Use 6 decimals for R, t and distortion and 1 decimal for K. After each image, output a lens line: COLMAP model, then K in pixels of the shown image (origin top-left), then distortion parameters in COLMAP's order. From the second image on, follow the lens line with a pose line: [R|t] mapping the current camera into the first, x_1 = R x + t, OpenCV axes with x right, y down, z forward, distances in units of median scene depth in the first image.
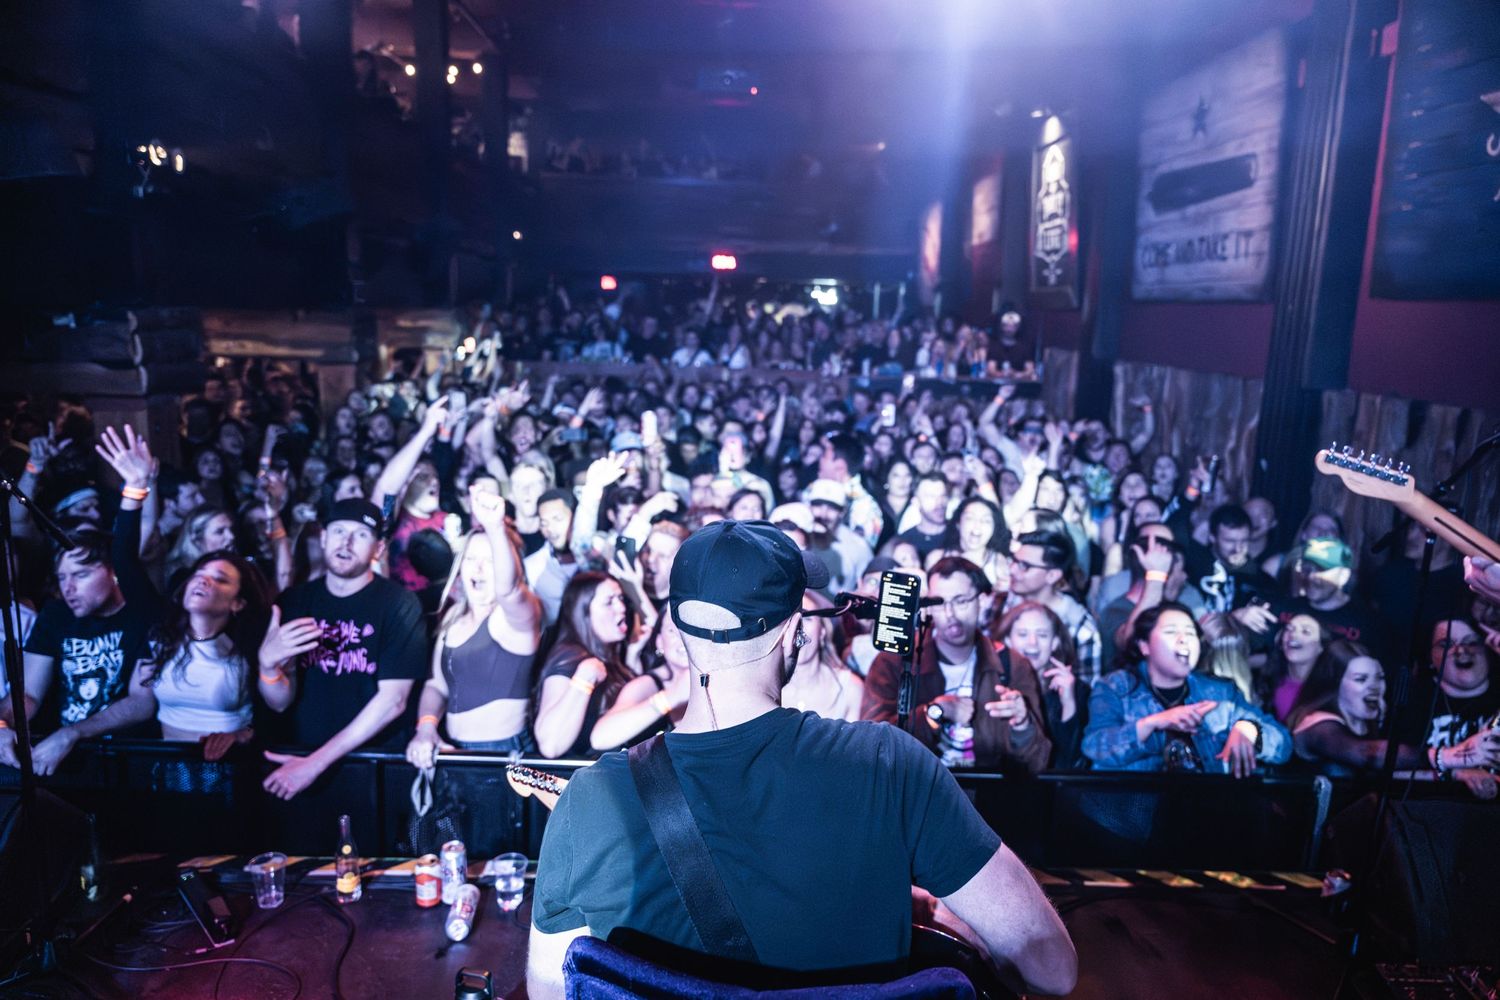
lens RADIAL K [[1026.3, 0, 750.0], [0, 1026.3, 500.0], [0, 0, 1]] dist [0.006128, 0.000156]
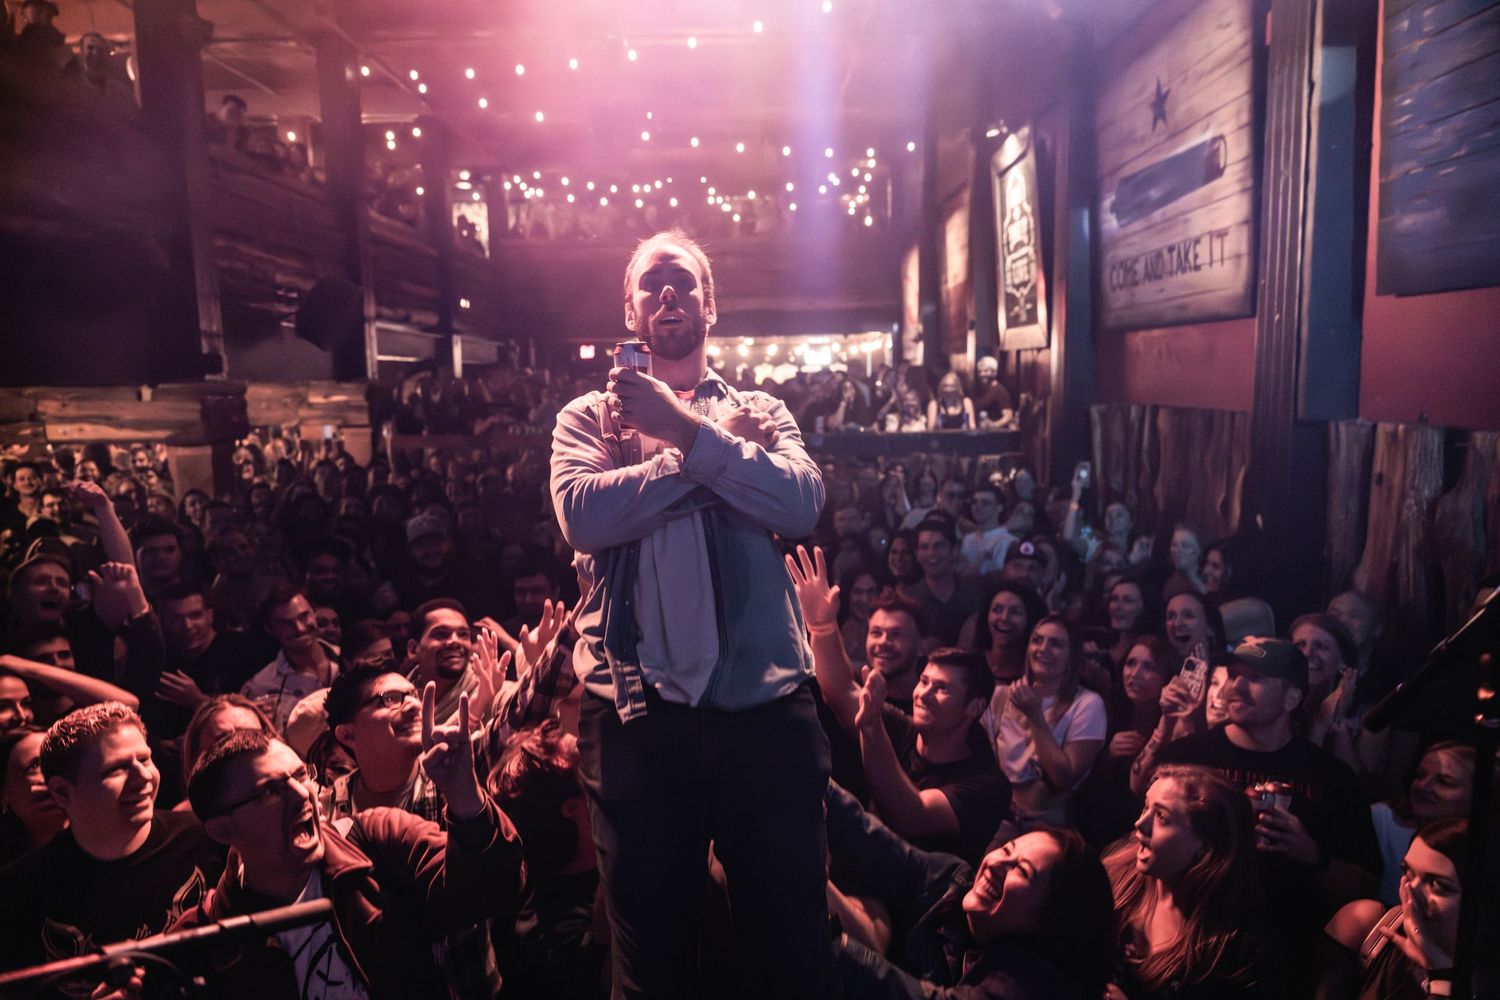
lens RADIAL K [[1002.8, 0, 750.0], [0, 1002.8, 500.0], [0, 0, 1]] dist [0.003124, -0.003857]
pose [[0.998077, -0.041448, -0.046090, 0.120161], [0.038363, 0.997088, -0.065910, -0.011273], [0.048688, 0.064015, 0.996761, 0.178400]]
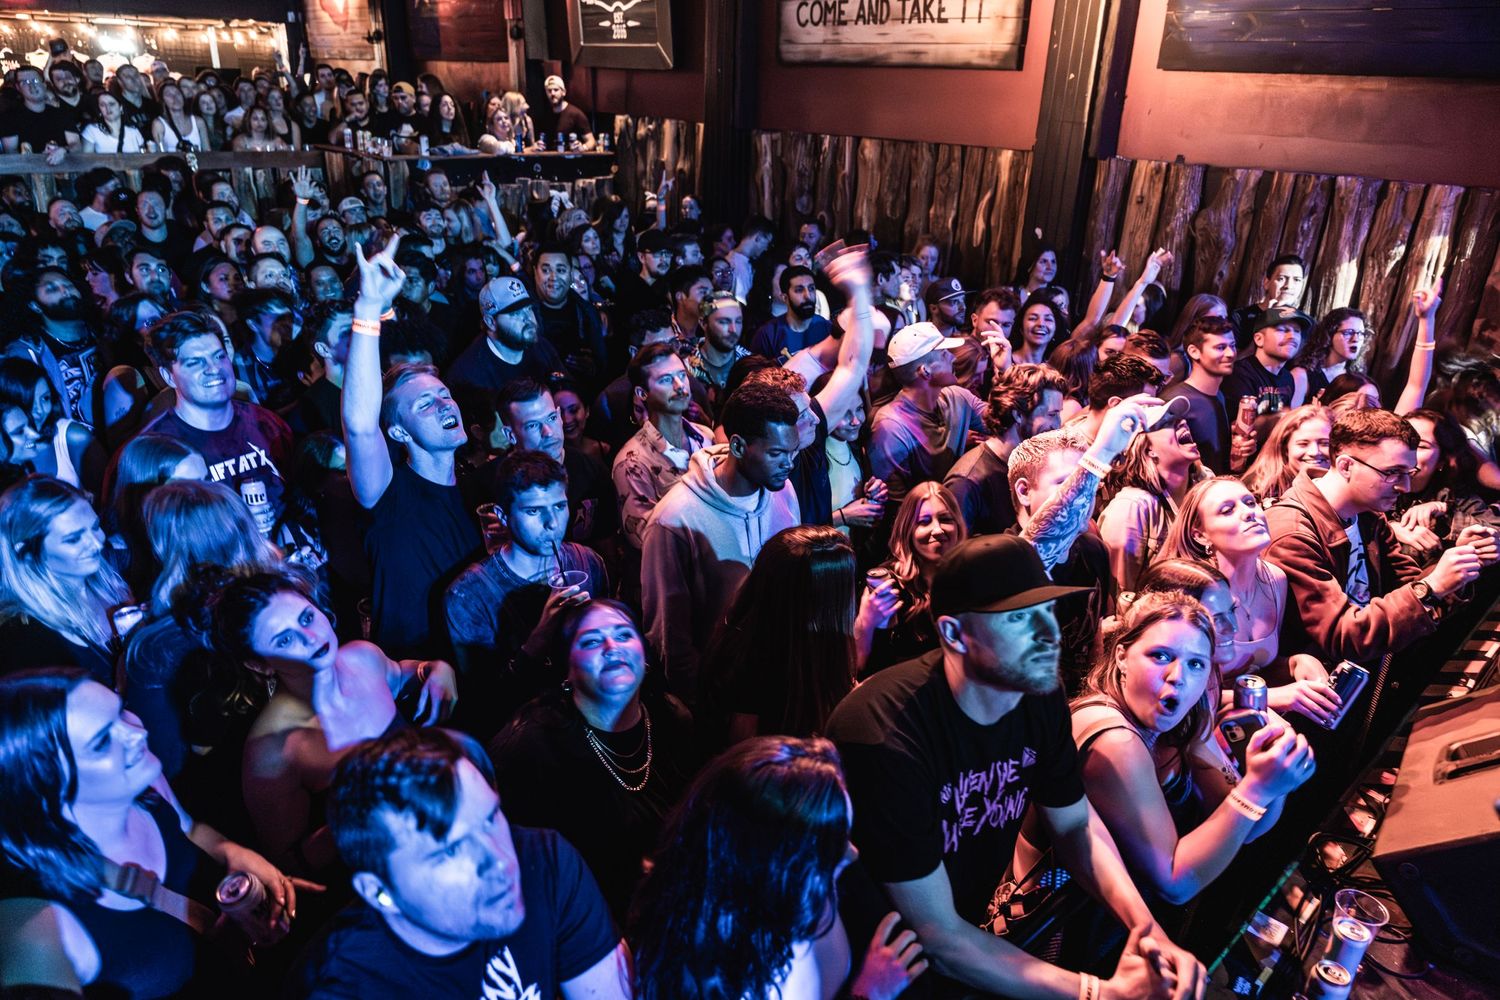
lens RADIAL K [[1002.8, 0, 750.0], [0, 1002.8, 500.0], [0, 0, 1]] dist [0.003124, -0.003857]
pose [[0.724906, -0.261916, 0.637112, -0.358566], [0.110755, 0.957178, 0.267477, -0.063141], [-0.679886, -0.123332, 0.722872, 0.326334]]
